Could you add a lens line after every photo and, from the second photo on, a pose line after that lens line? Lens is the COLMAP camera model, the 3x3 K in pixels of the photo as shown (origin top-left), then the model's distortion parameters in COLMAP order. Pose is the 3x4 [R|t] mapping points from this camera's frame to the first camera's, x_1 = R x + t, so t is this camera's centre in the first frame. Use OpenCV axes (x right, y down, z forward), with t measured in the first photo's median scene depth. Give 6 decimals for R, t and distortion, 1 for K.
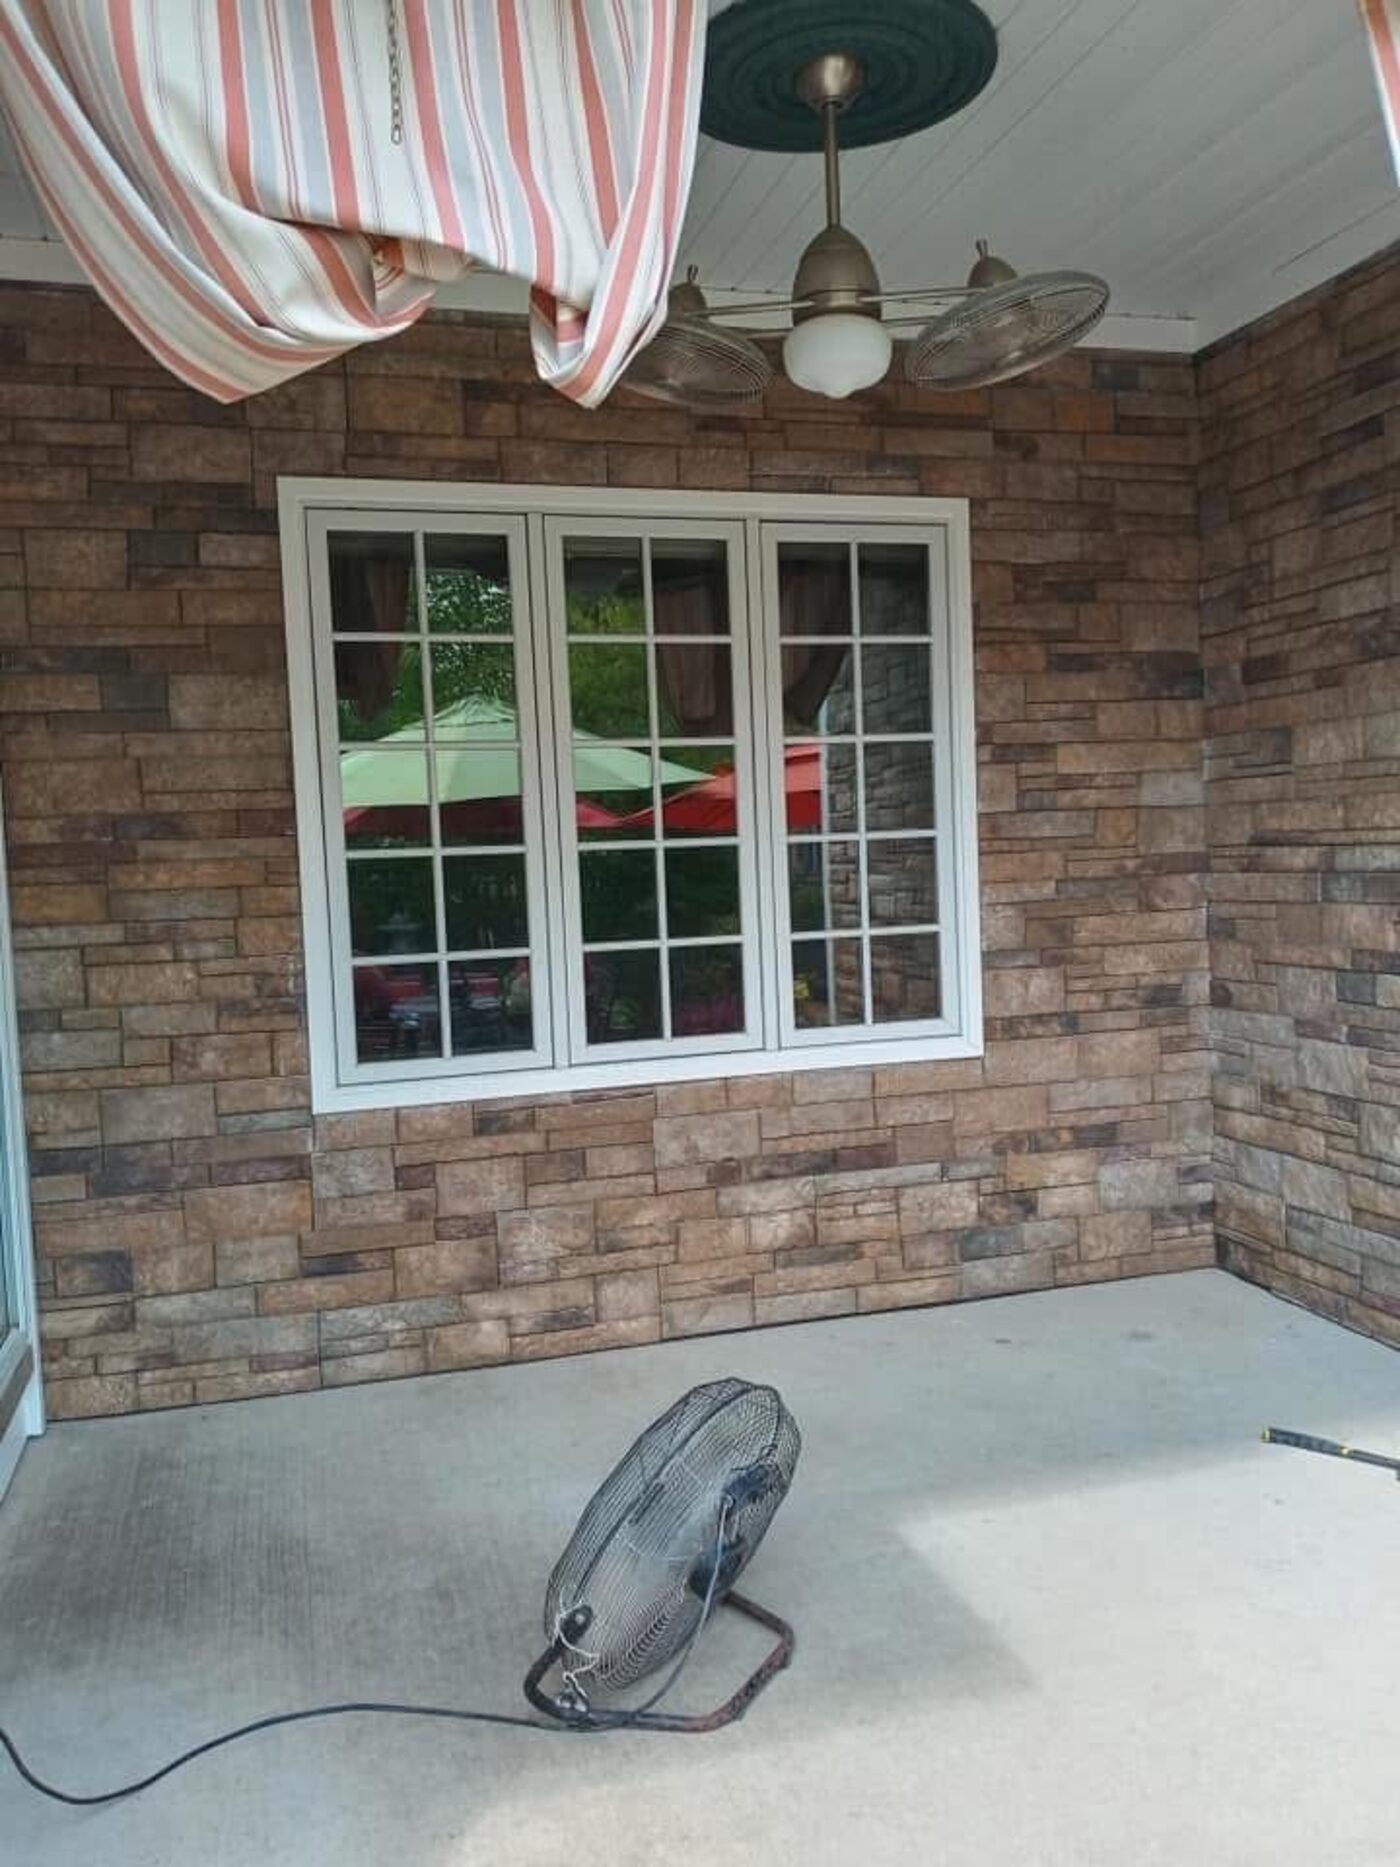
lens RADIAL K [[1403.1, 0, 700.0], [0, 1403.1, 933.5], [0, 0, 1]] dist [-0.003177, -0.071184]
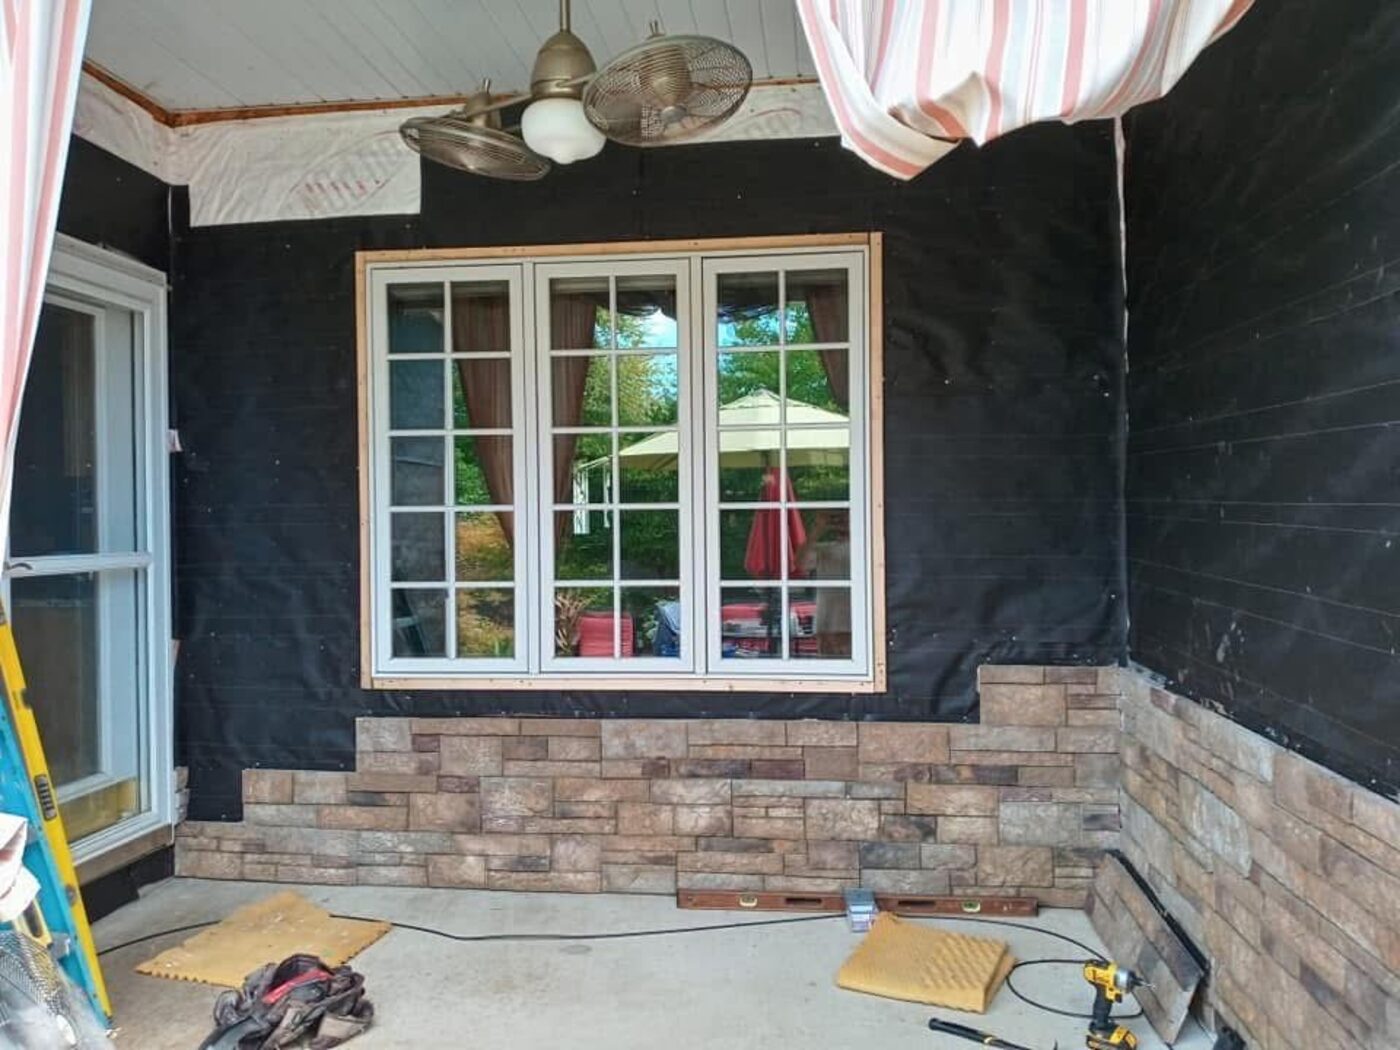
lens RADIAL K [[1052.1, 0, 700.0], [0, 1052.1, 525.0], [0, 0, 1]] dist [-0.003177, -0.071184]
pose [[0.924666, 0.034588, -0.379206, 0.406776], [-0.049467, 0.998338, -0.029562, -0.022935], [0.377553, 0.046093, 0.924840, 0.123931]]
